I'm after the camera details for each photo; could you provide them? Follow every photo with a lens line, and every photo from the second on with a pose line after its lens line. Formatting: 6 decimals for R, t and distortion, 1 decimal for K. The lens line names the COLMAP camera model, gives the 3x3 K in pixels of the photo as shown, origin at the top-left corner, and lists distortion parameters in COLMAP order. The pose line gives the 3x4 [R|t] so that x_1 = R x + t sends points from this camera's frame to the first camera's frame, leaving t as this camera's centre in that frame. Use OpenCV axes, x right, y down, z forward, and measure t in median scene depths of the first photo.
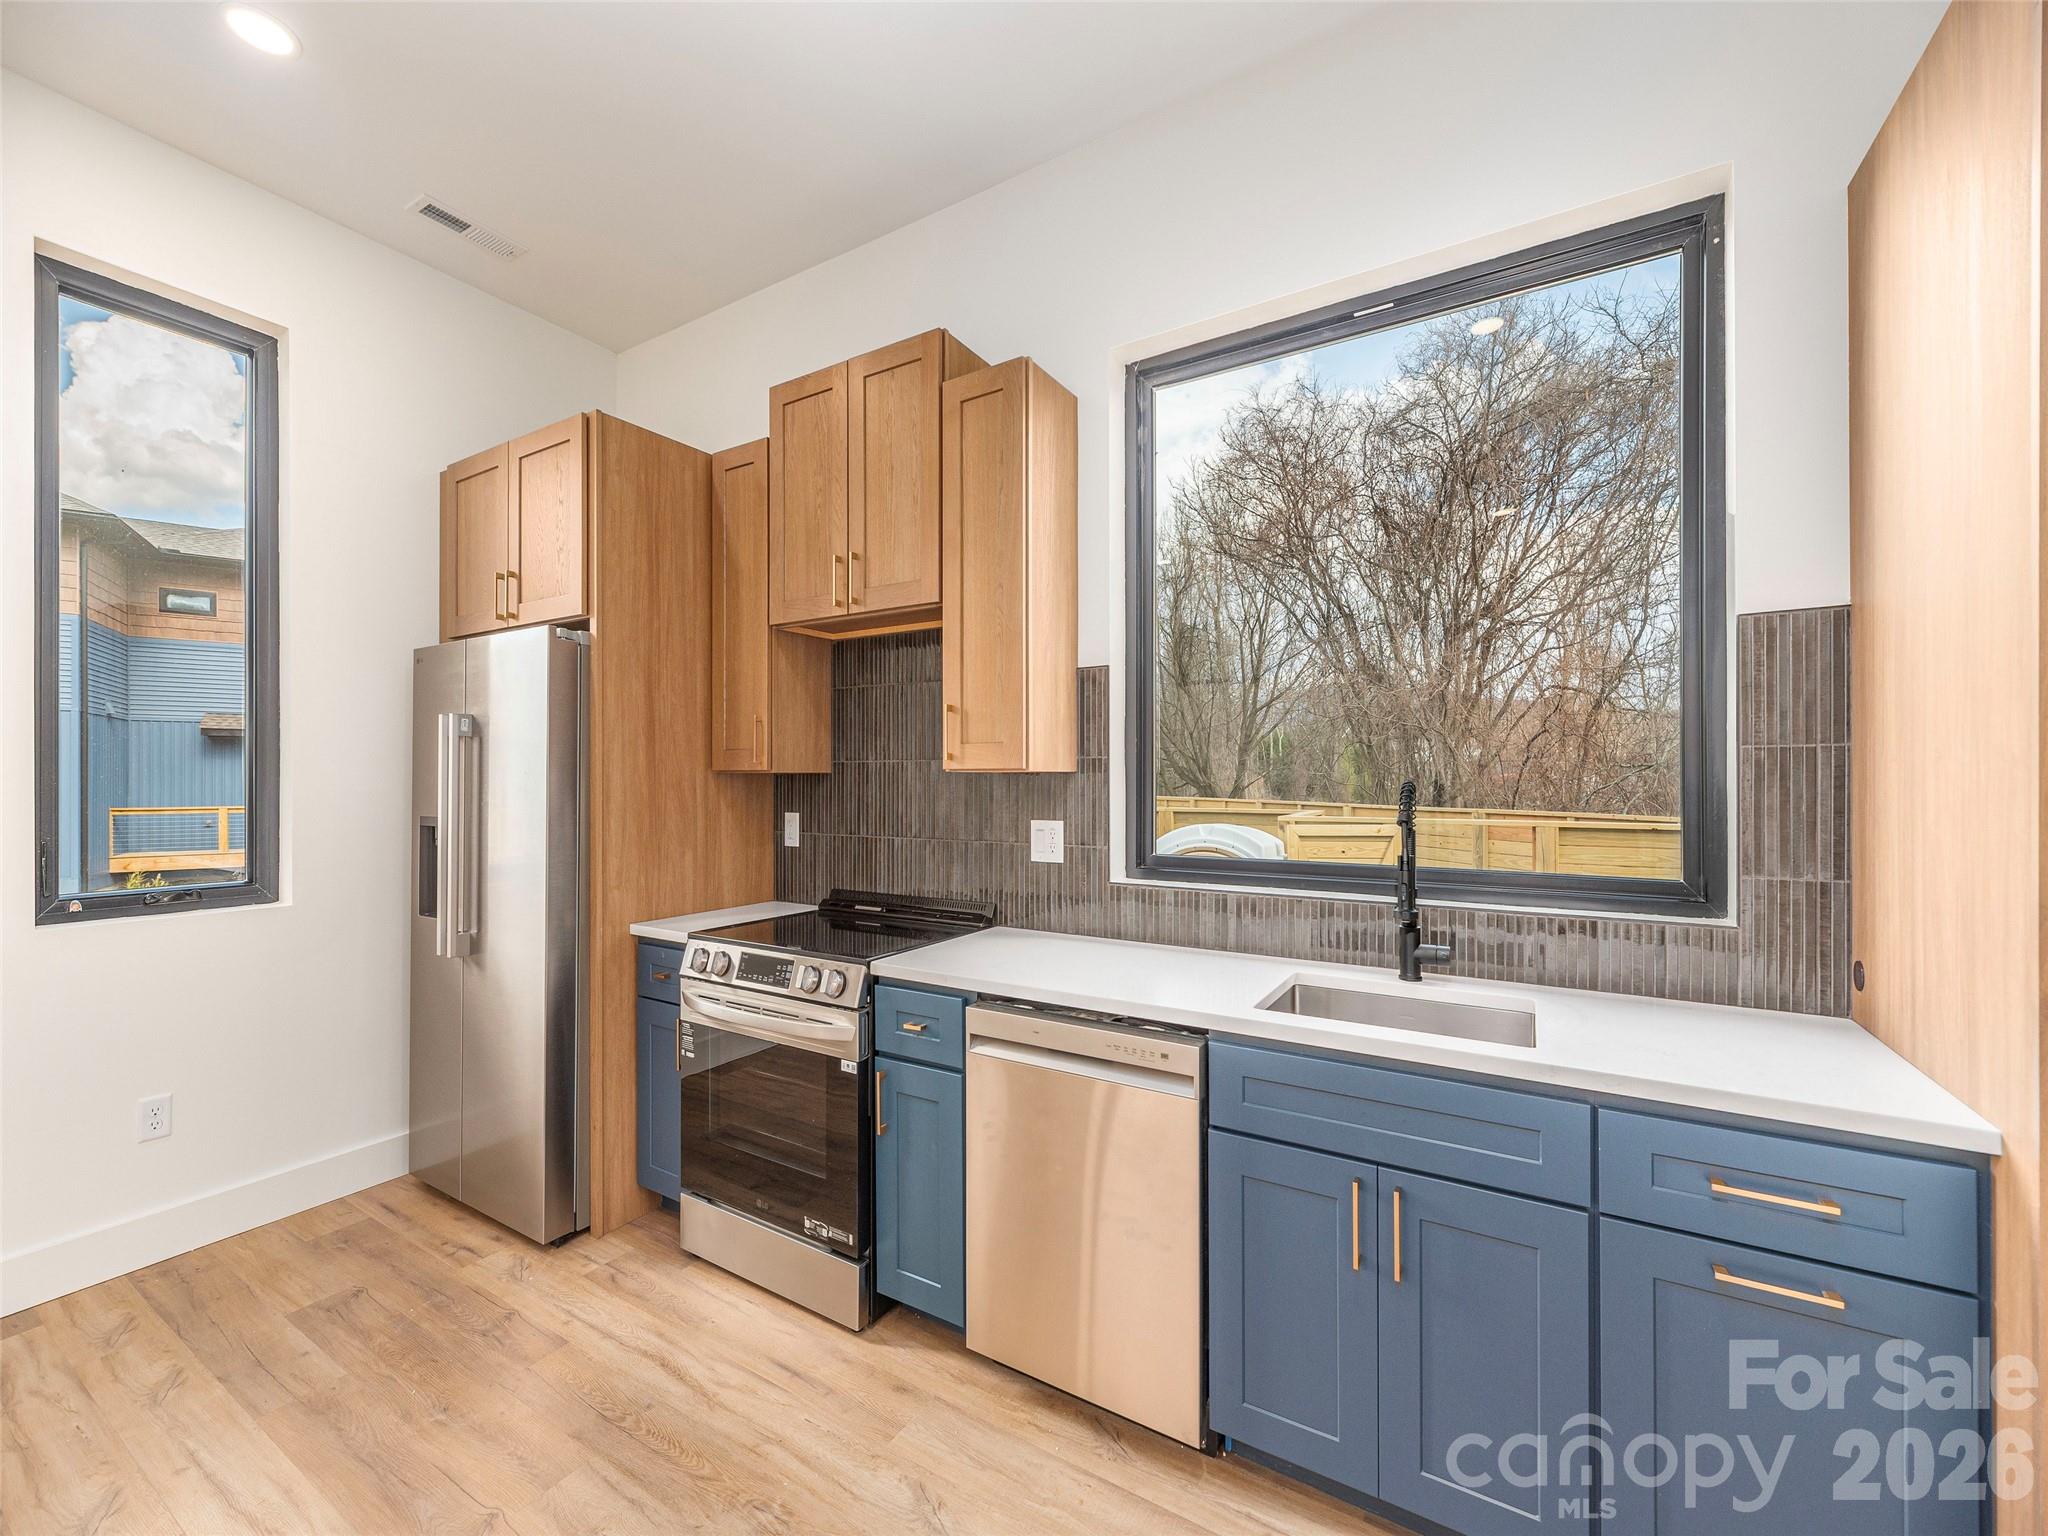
lens RADIAL K [[832.4, 0, 1011.9], [0, 832.4, 776.0], [0, 0, 1]] dist [0.001433, 0.000257]
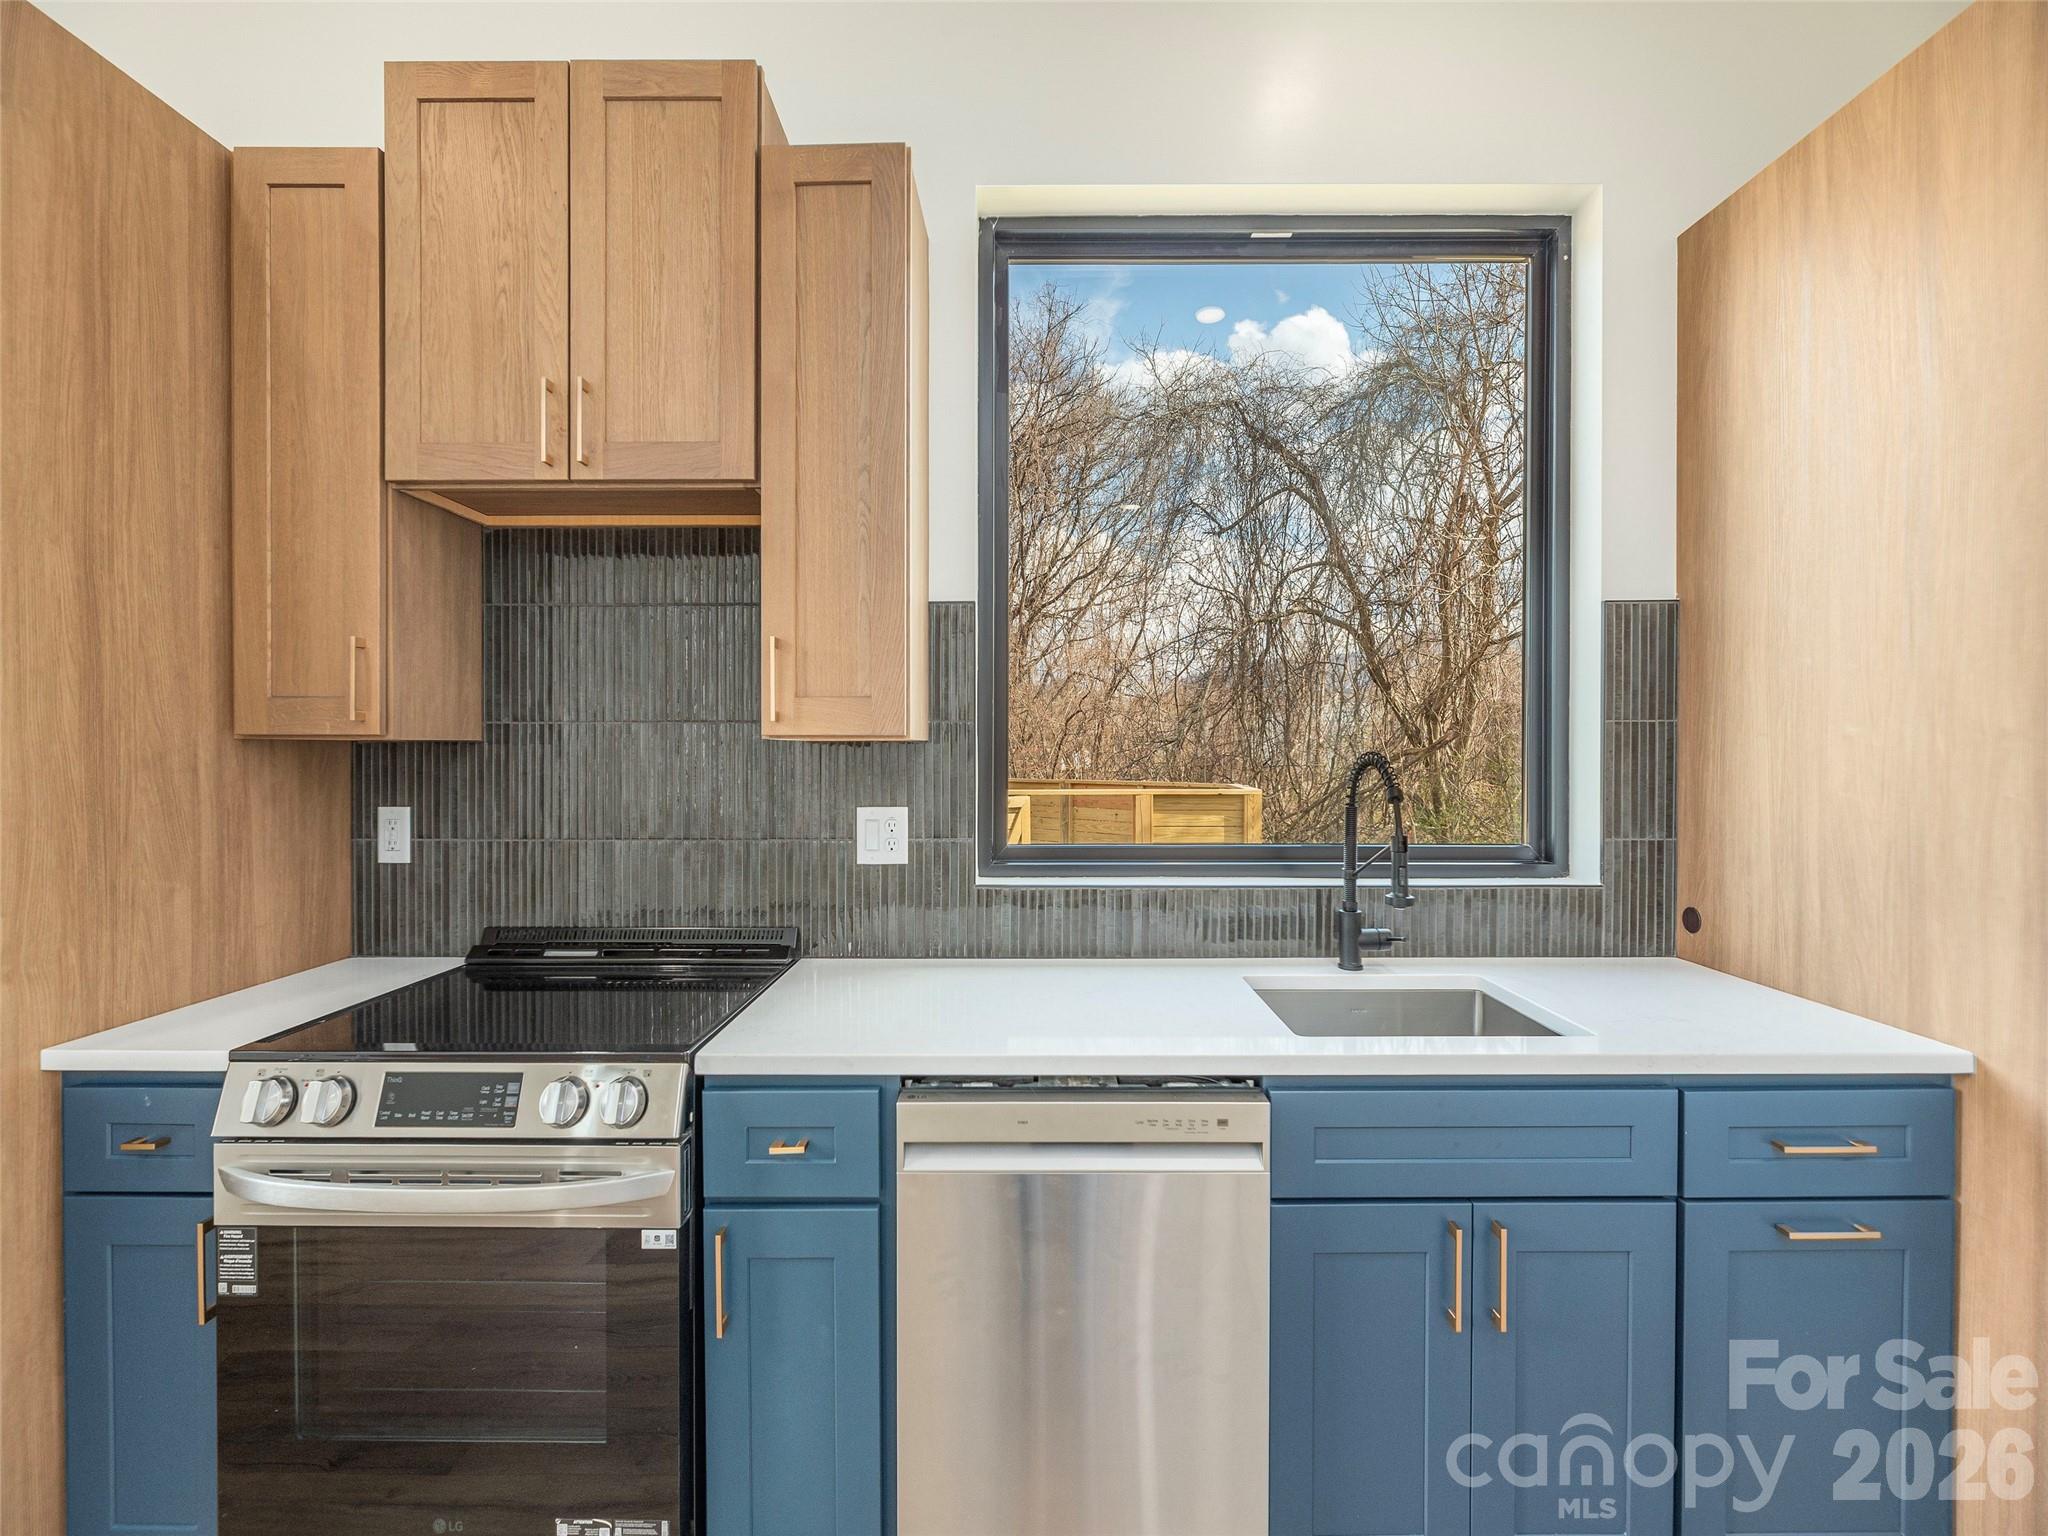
lens RADIAL K [[841.8, 0, 1028.8], [0, 841.8, 758.1], [0, 0, 1]] dist [-0.002341, -0.000324]
pose [[0.851746, -0.003675, 0.523942, -0.237598], [-0.001510, 0.999954, 0.009469, 0.002967], [-0.523953, -0.008856, 0.851701, 0.302877]]
